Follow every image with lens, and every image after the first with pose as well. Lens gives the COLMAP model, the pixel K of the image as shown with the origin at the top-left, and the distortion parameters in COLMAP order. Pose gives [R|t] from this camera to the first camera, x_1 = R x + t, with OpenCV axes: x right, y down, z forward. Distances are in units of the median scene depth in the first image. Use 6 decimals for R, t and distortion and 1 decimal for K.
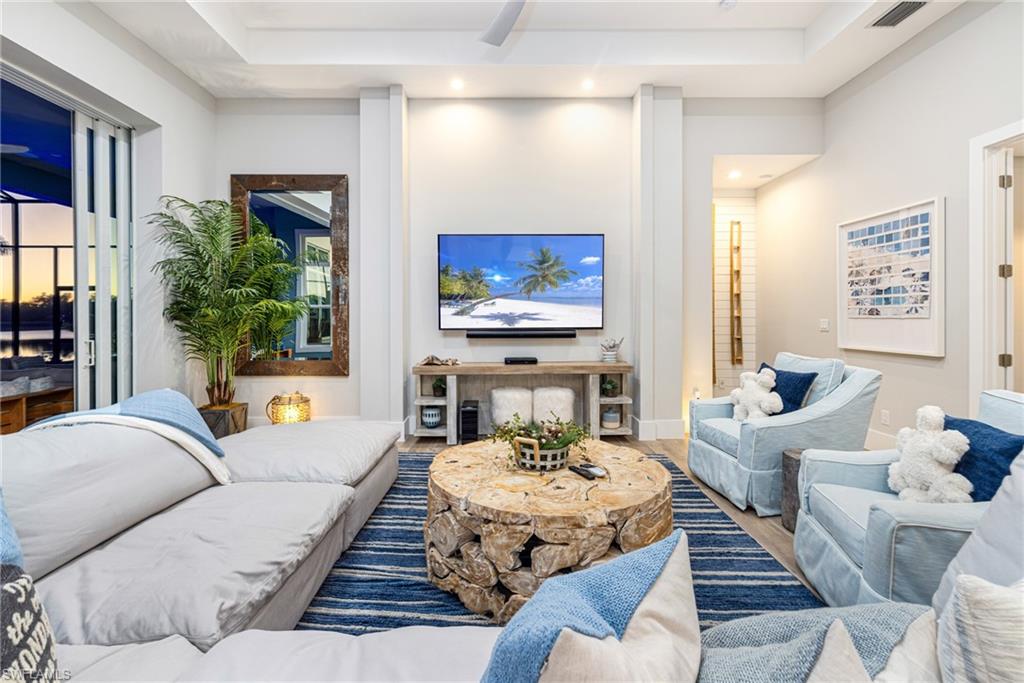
lens RADIAL K [[454.9, 0, 485.3], [0, 454.9, 325.1], [0, 0, 1]] dist [0.002249, -0.003508]
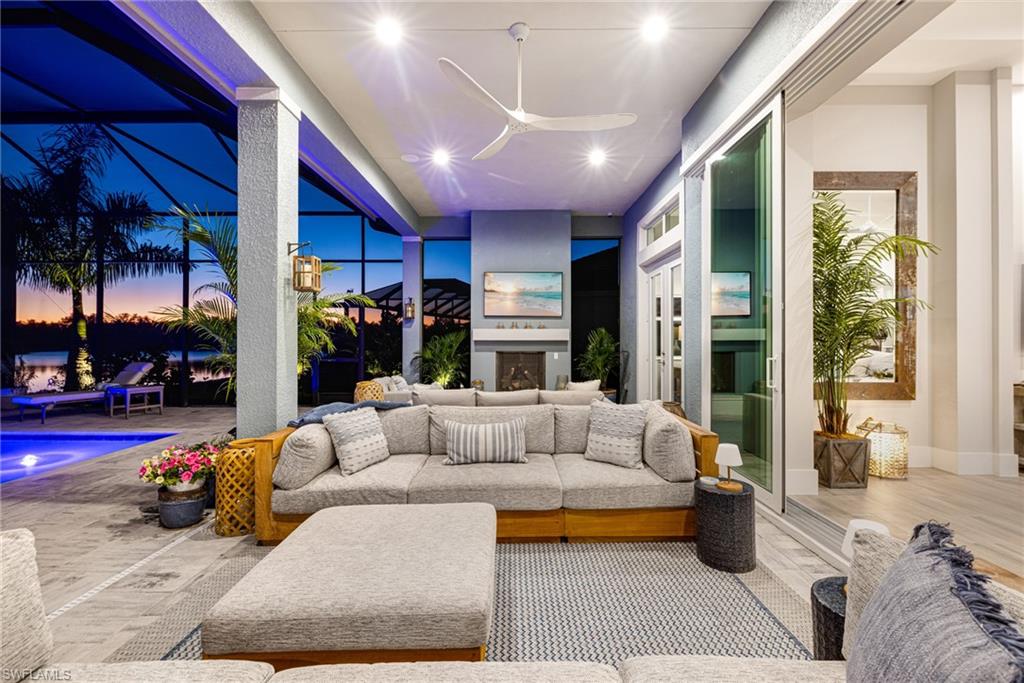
lens RADIAL K [[454.9, 0, 509.0], [0, 454.9, 343.4], [0, 0, 1]] dist [0.002249, -0.003508]
pose [[0.999982, 0.001087, -0.005931, -1.221196], [-0.001116, 0.999988, -0.004804, 0.008444], [0.005926, 0.004810, 0.999971, 0.130049]]
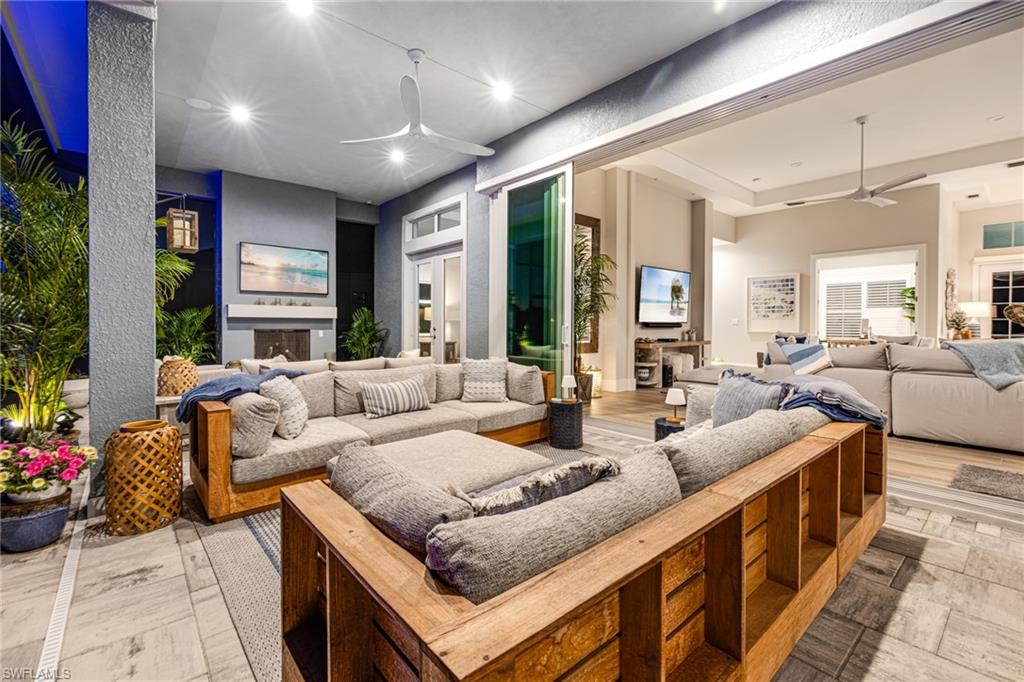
lens RADIAL K [[454.9, 0, 503.6], [0, 454.9, 336.9], [0, 0, 1]] dist [0.002249, -0.003508]
pose [[0.759839, -0.012272, 0.649995, -1.715911], [0.003642, 0.999886, 0.014620, 0.040707], [-0.650101, -0.008741, 0.759798, 0.066594]]
